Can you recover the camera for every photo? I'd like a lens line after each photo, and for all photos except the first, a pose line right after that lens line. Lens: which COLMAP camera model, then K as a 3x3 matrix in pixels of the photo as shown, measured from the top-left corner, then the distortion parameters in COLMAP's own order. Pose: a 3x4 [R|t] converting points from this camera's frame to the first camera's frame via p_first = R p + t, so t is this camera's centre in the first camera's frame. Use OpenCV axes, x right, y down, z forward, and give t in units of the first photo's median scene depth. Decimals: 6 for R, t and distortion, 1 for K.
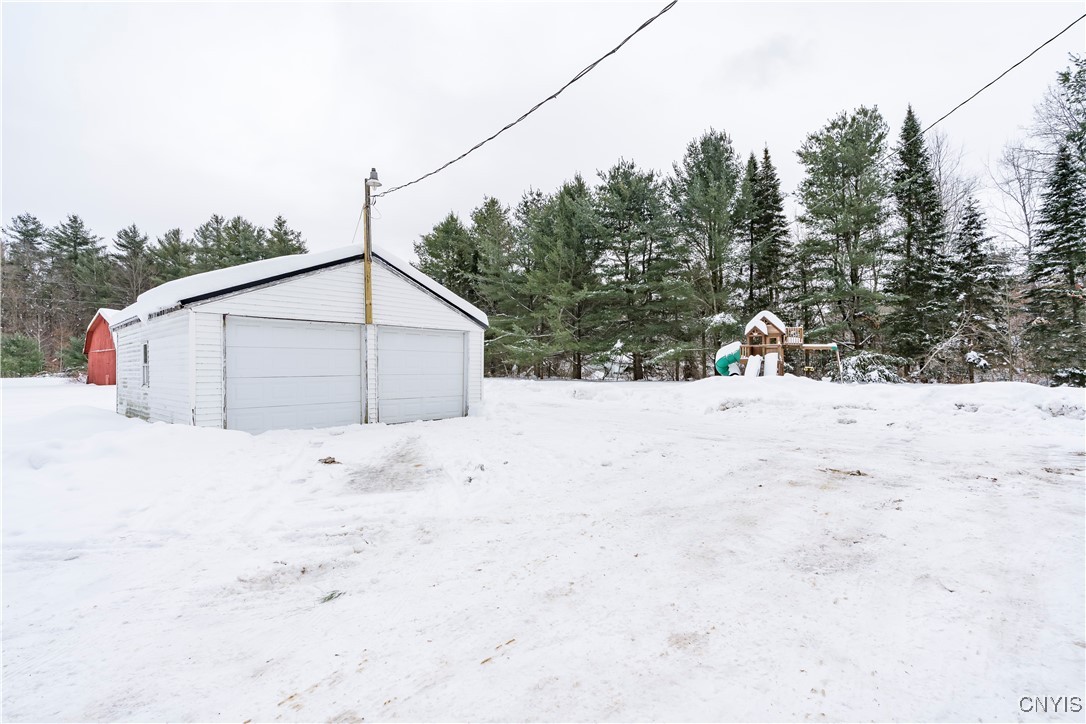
lens RADIAL K [[489.4, 0, 540.0], [0, 489.4, 359.2], [0, 0, 1]] dist [0.000994, 0.000949]
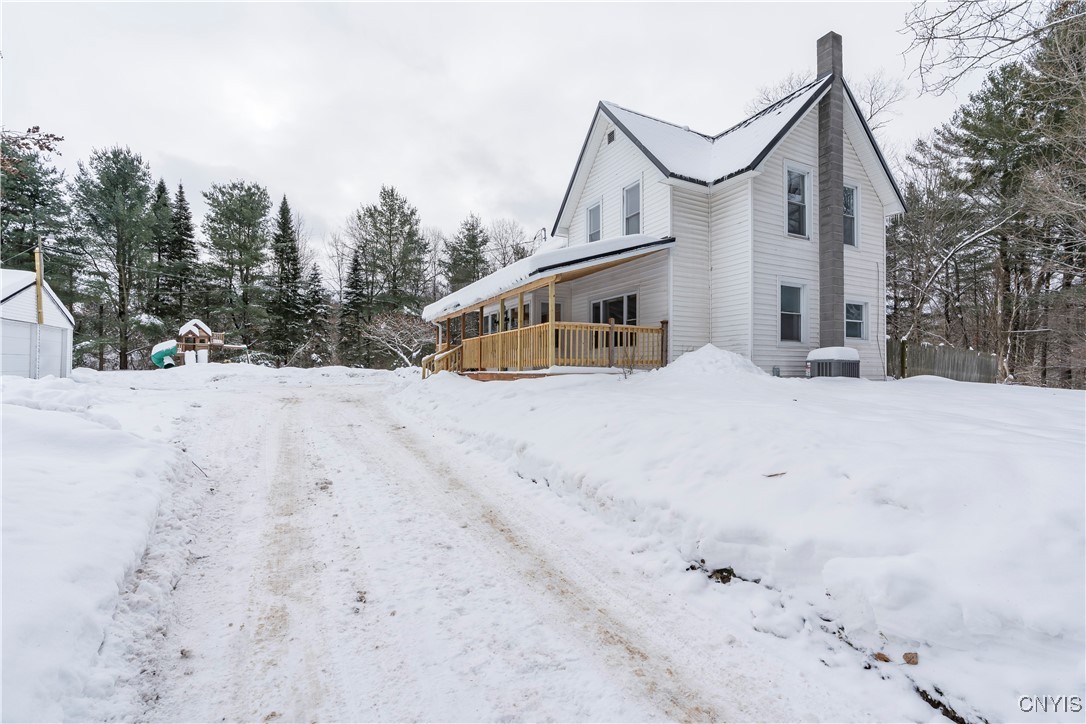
lens RADIAL K [[500.2, 0, 573.6], [0, 500.2, 368.0], [0, 0, 1]] dist [0.001638, 0.000845]
pose [[0.331785, 0.010059, 0.943301, -0.413251], [-0.029660, 0.999560, -0.000227, 0.007179], [-0.942889, -0.027903, 0.331938, -0.388260]]
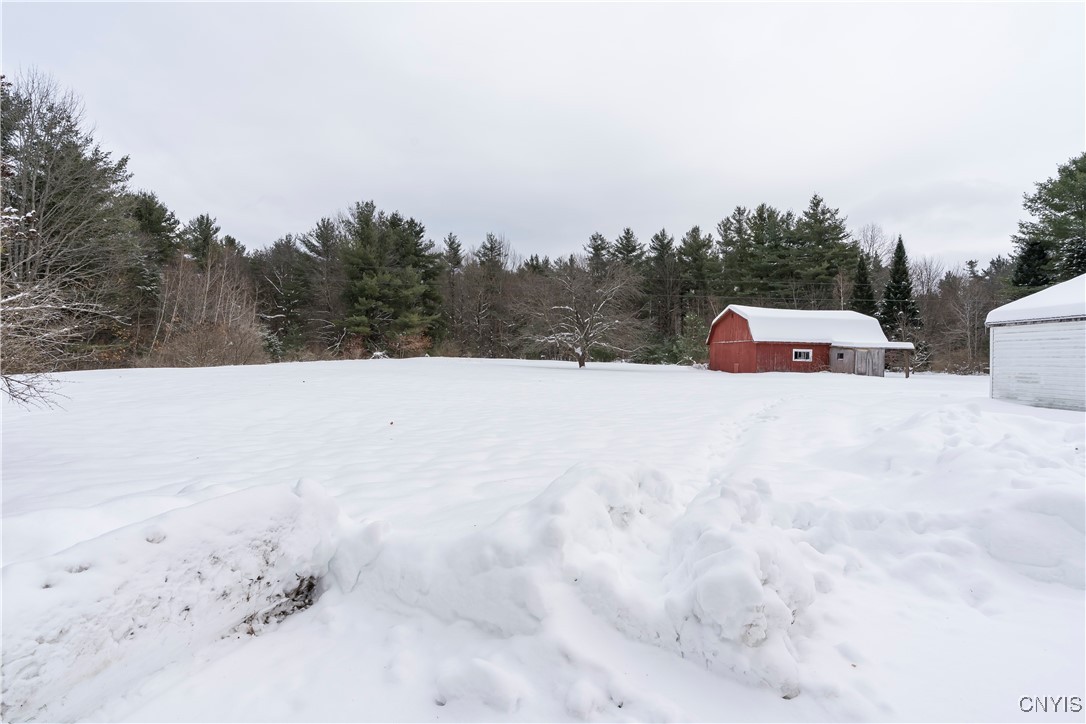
lens RADIAL K [[546.8, 0, 543.0], [0, 546.8, 362.0], [0, 0, 1]] dist [-0.001746, 0.000634]
pose [[0.681362, 0.027989, -0.731411, -0.252184], [-0.010186, 0.999534, 0.028760, -0.002407], [0.731875, -0.012146, 0.681330, -0.185229]]
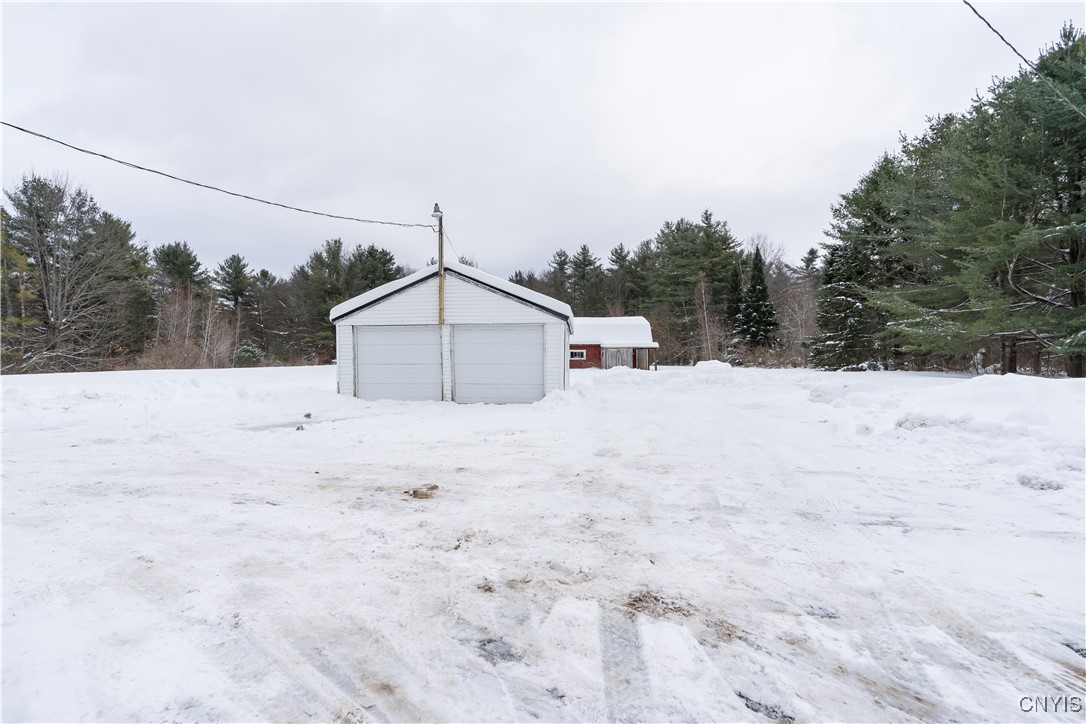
lens RADIAL K [[501.7, 0, 509.6], [0, 501.7, 360.5], [0, 0, 1]] dist [0.001966, 0.000760]
pose [[0.554416, 0.008194, -0.832200, 0.262515], [0.012460, 0.999758, 0.018145, 0.000423], [0.832147, -0.020429, 0.554179, 0.126976]]
